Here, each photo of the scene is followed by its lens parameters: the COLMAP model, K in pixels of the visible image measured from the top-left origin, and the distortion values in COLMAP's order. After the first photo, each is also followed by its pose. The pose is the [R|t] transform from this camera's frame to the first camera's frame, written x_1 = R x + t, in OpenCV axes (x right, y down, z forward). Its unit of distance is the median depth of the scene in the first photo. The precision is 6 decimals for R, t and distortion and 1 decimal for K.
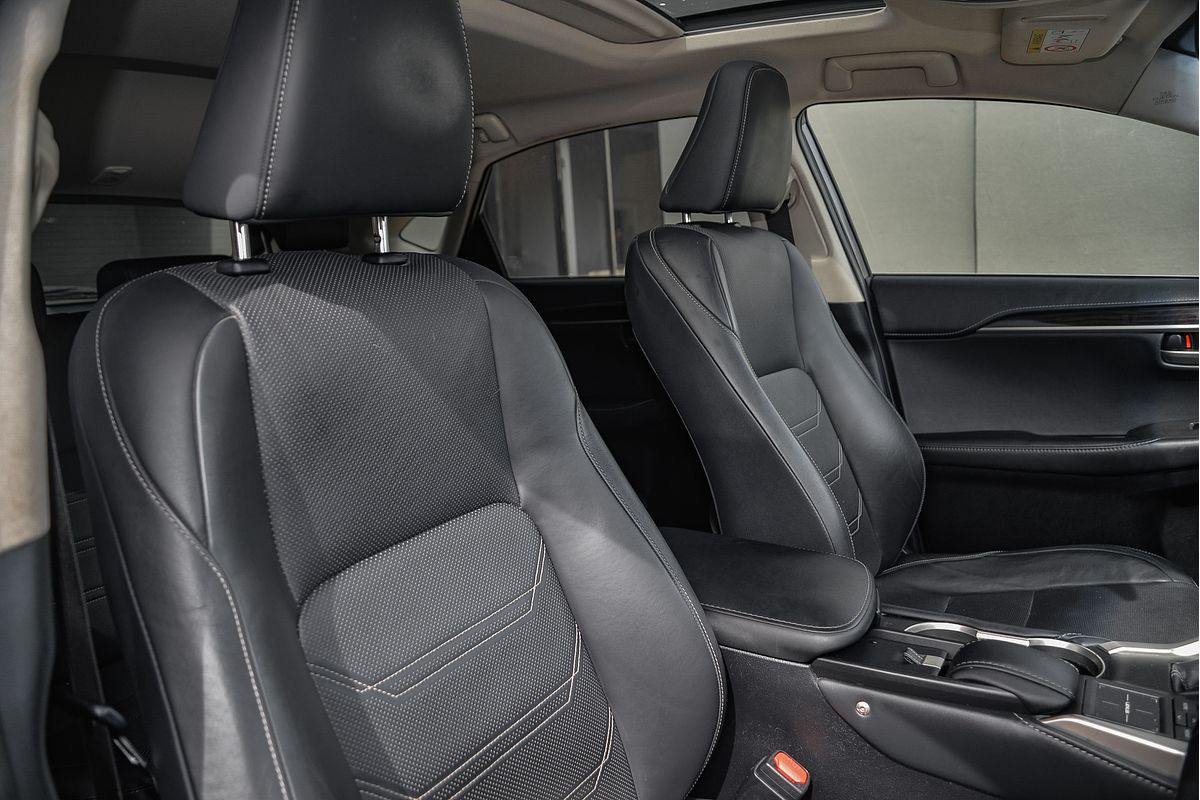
lens RADIAL K [[797.7, 0, 607.6], [0, 797.7, 417.4], [0, 0, 1]] dist [-0.067671, 0.005671]
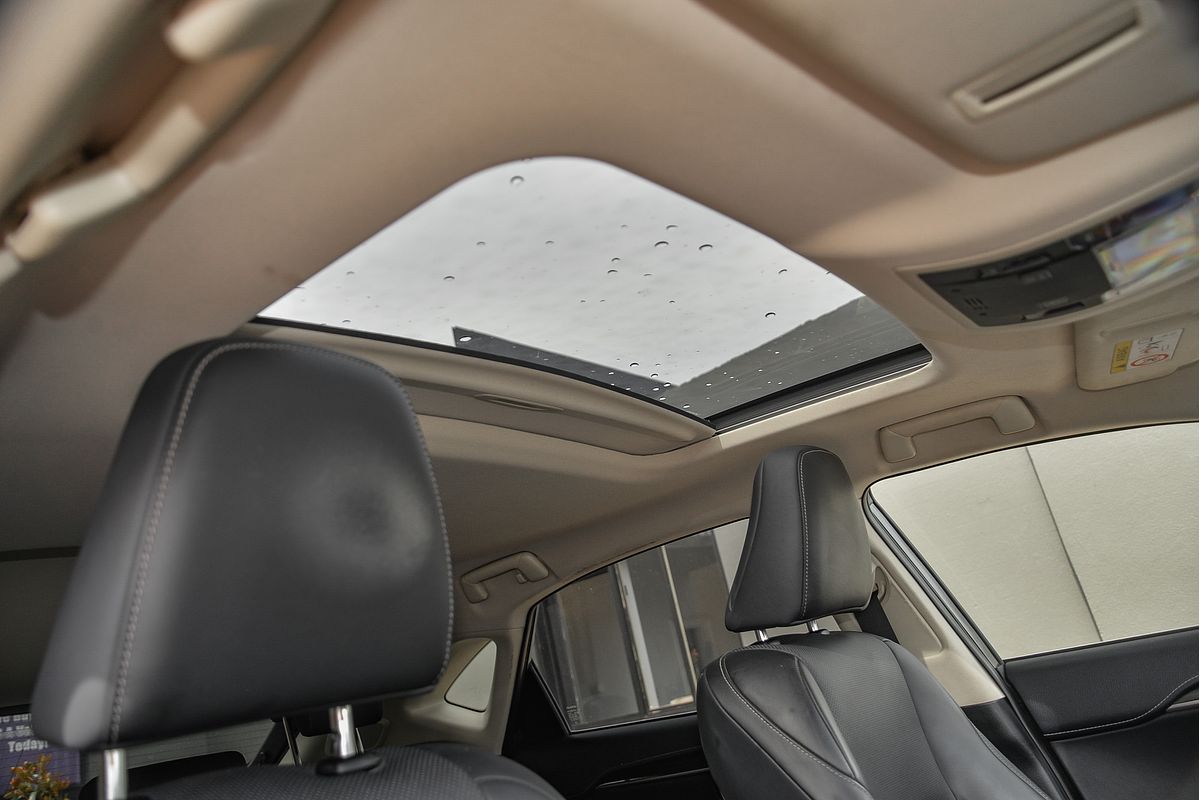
lens RADIAL K [[797.7, 0, 607.6], [0, 797.7, 417.4], [0, 0, 1]] dist [-0.067671, 0.005671]
pose [[0.984444, -0.168710, -0.049055, 0.020589], [0.121768, 0.856415, -0.501724, -0.051586], [0.126657, 0.487946, 0.863636, 0.161833]]
